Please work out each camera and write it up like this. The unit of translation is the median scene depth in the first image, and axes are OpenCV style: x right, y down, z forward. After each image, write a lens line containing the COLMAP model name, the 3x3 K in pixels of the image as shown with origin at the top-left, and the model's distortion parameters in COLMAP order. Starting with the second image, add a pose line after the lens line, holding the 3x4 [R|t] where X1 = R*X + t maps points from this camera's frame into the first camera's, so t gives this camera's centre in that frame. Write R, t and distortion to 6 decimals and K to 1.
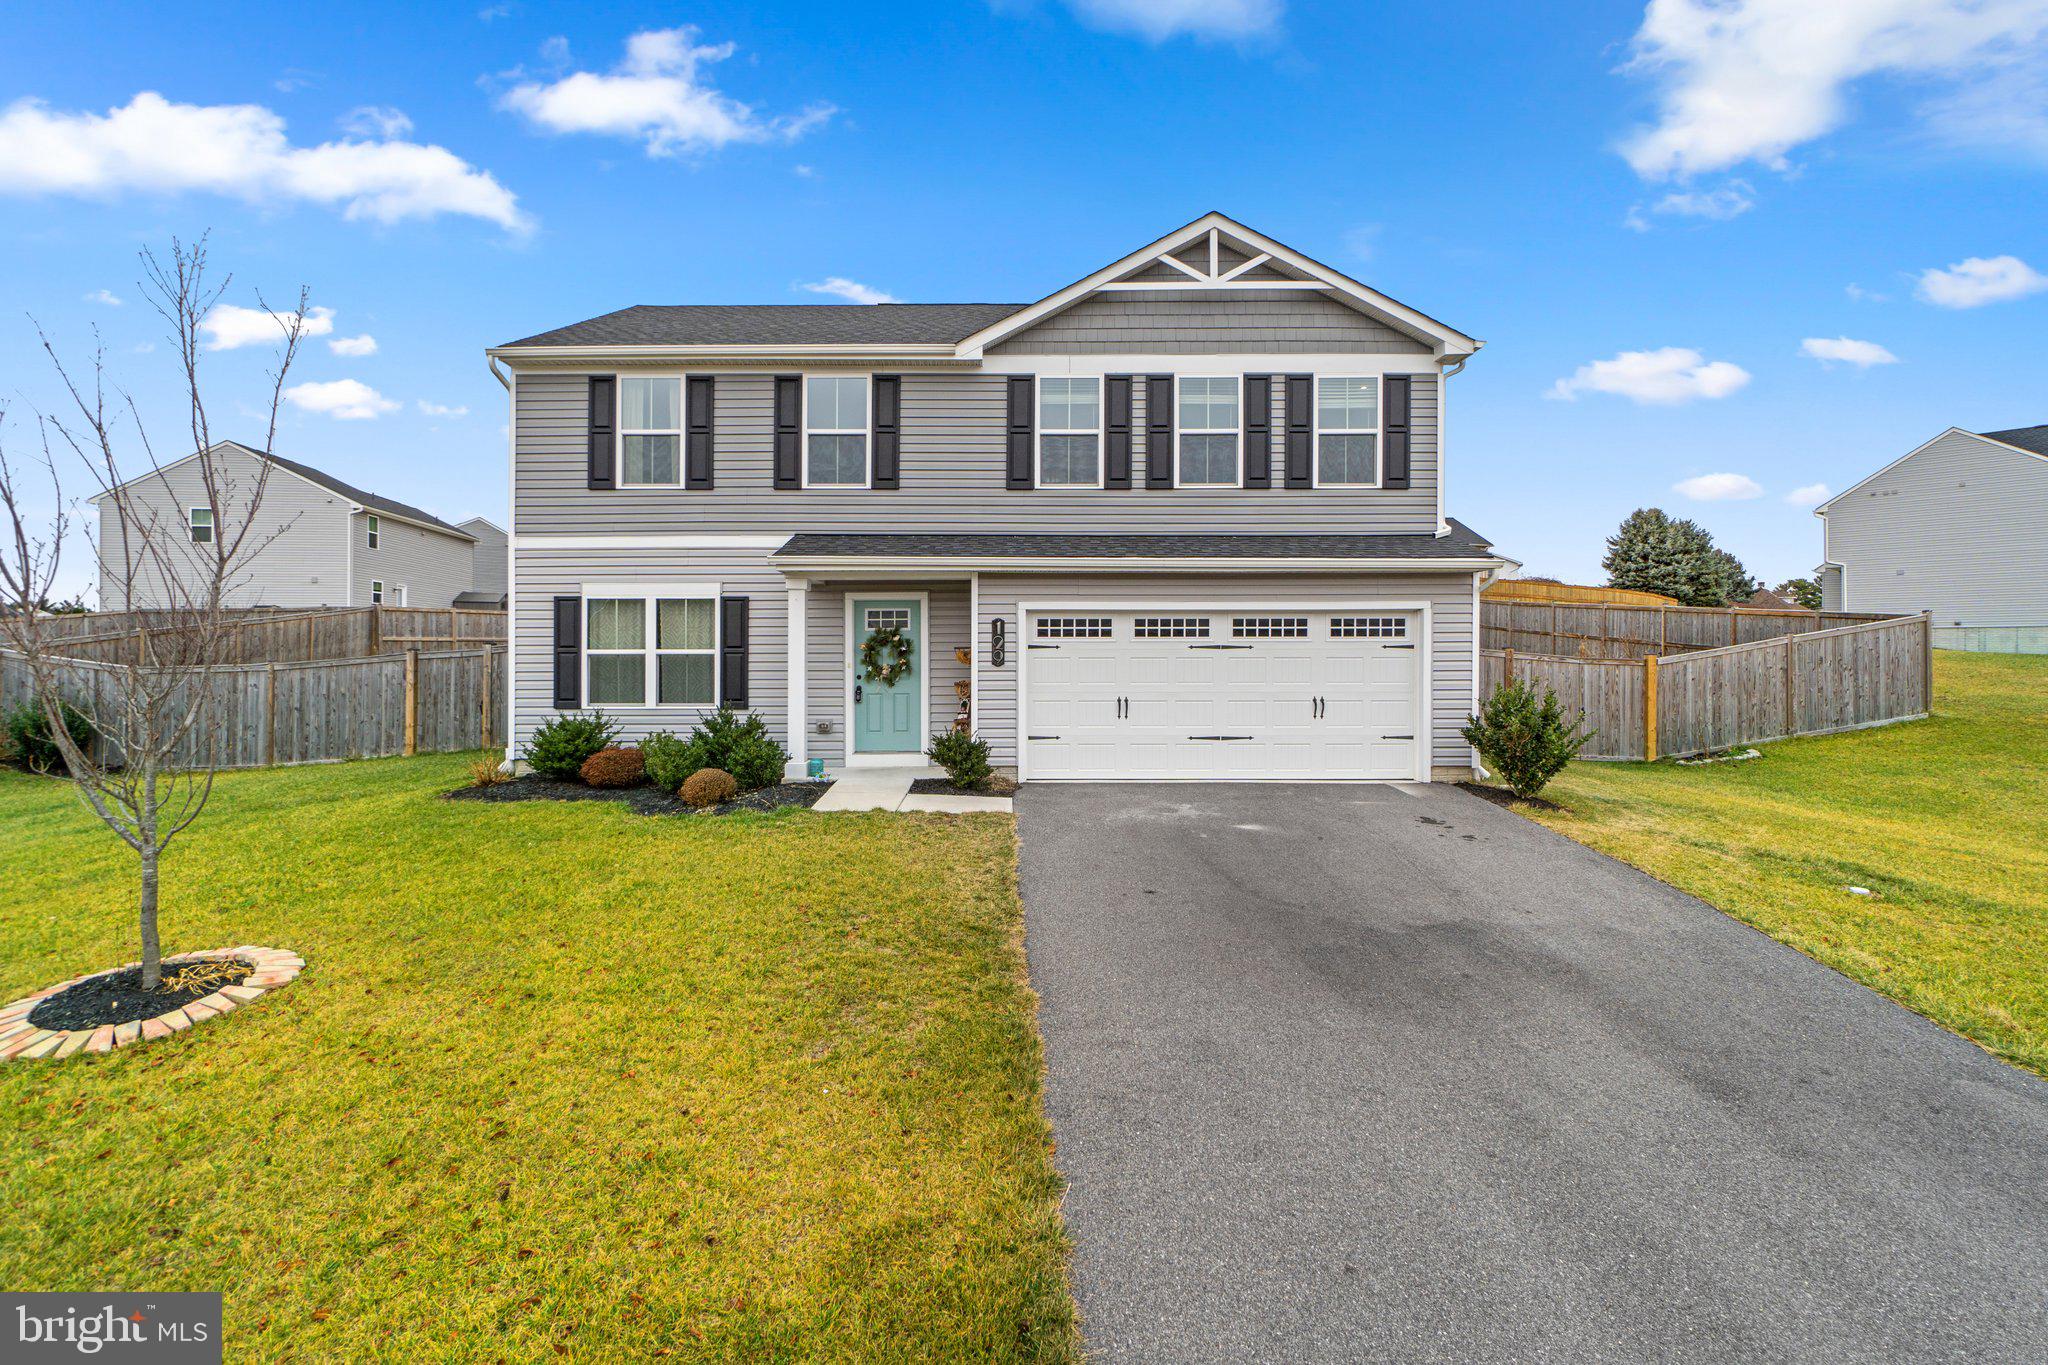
lens RADIAL K [[897.2, 0, 853.4], [0, 897.2, 611.7], [0, 0, 1]] dist [-0.003109, 0.000532]
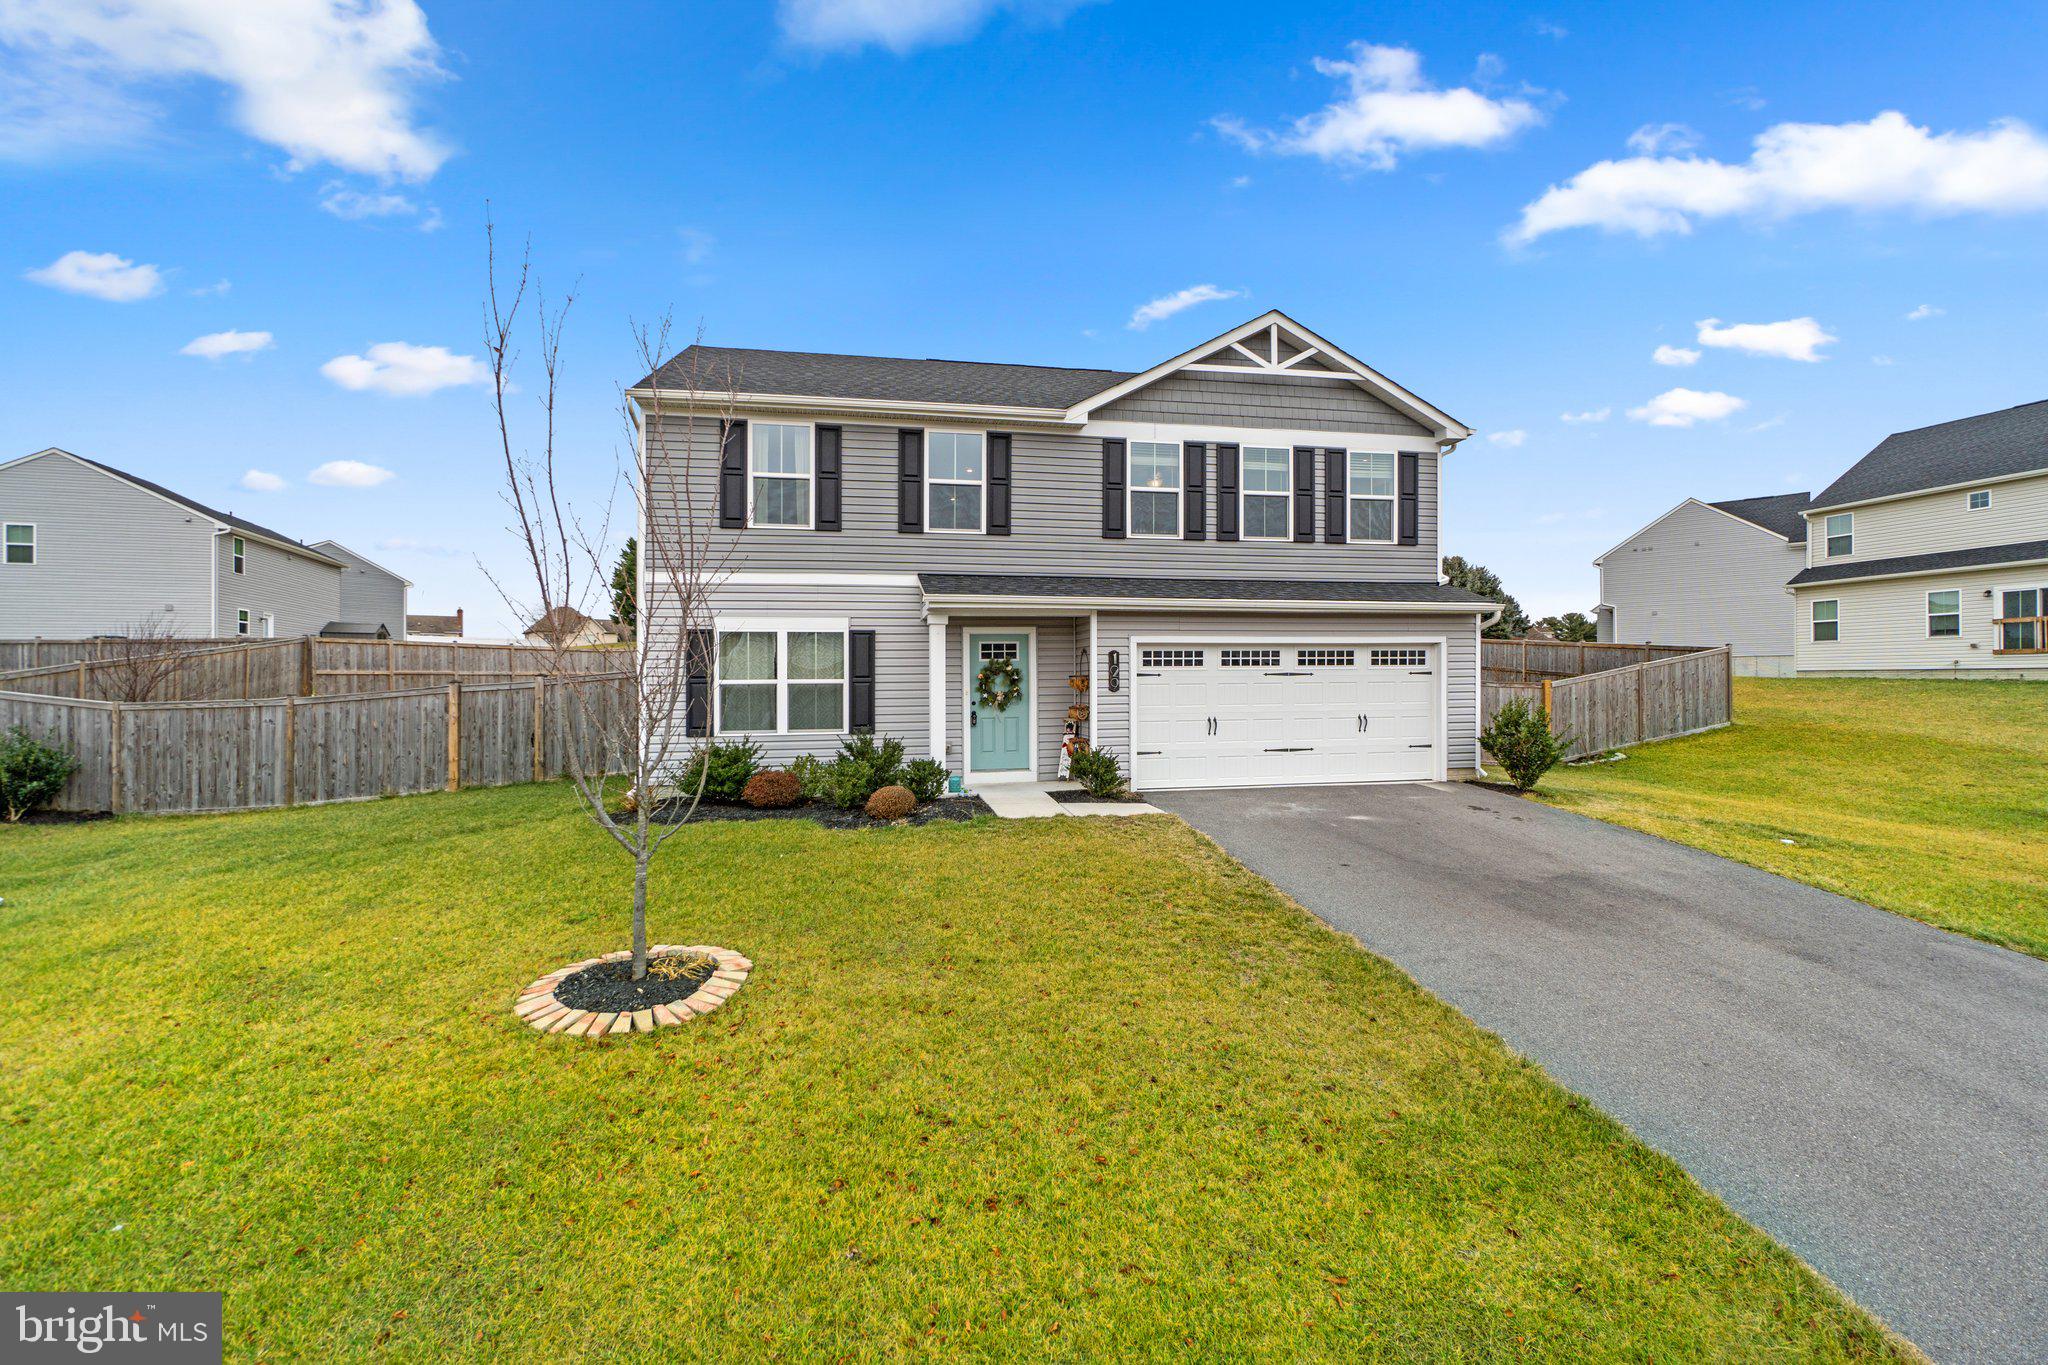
lens RADIAL K [[912.6, 0, 854.0], [0, 912.6, 640.6], [0, 0, 1]] dist [-0.006952, 0.000452]
pose [[0.983105, 0.001744, 0.183032, -0.356296], [-0.001160, 0.999994, -0.003296, -0.000793], [-0.183036, 0.003028, 0.983101, -0.086510]]
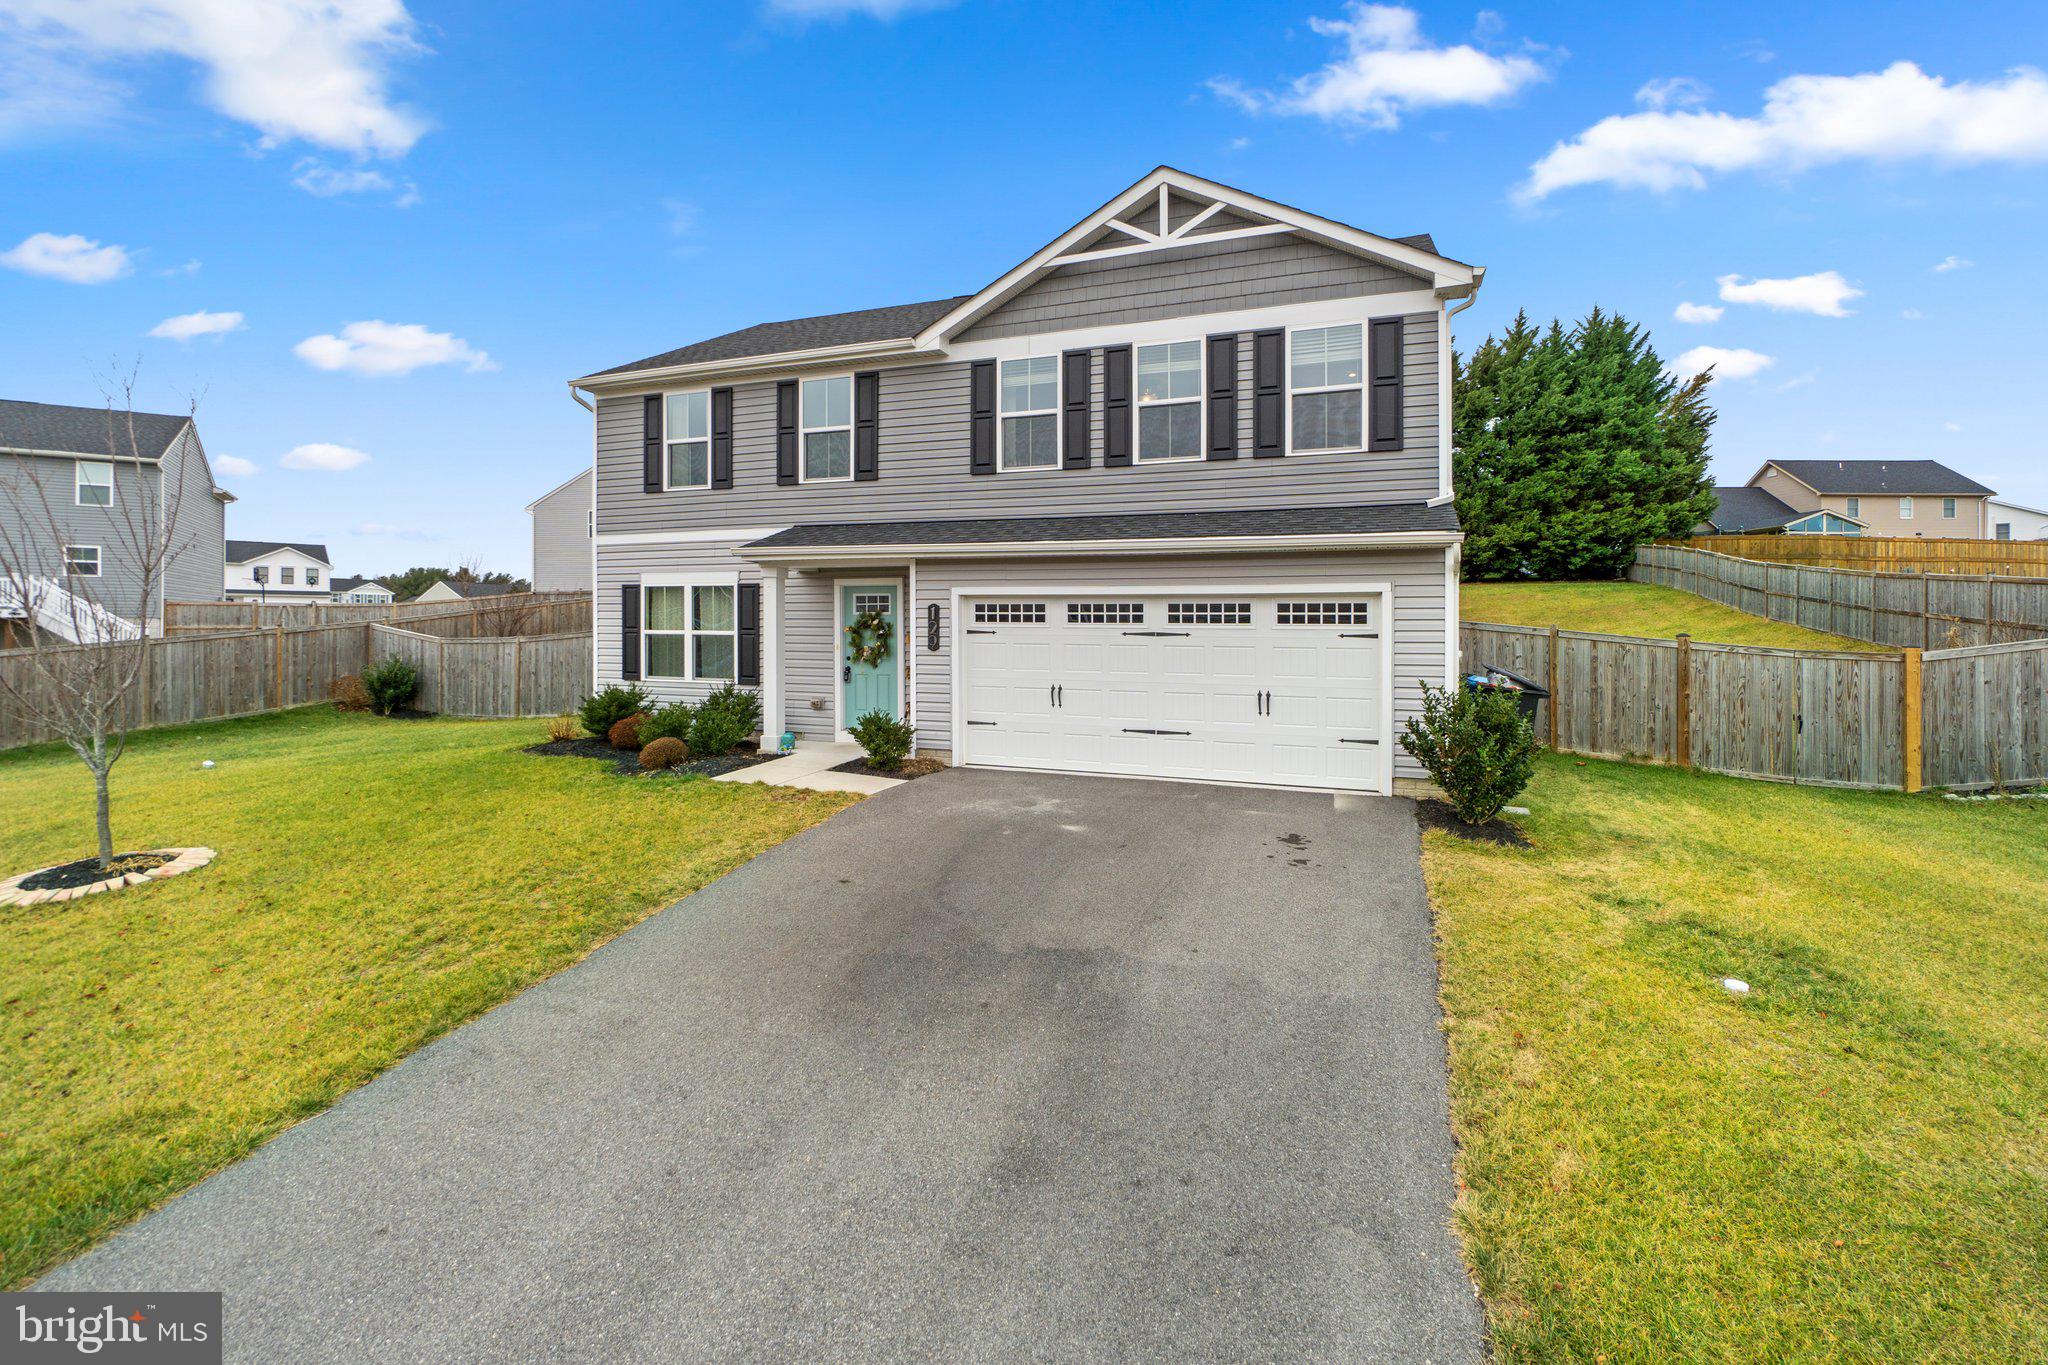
lens RADIAL K [[858.7, 0, 917.6], [0, 858.7, 584.4], [0, 0, 1]] dist [-0.000680, 0.000006]
pose [[0.939944, -0.009872, -0.341185, 0.444517], [0.008967, 0.999951, -0.004229, -0.009807], [0.341210, 0.000915, 0.939987, 0.072473]]
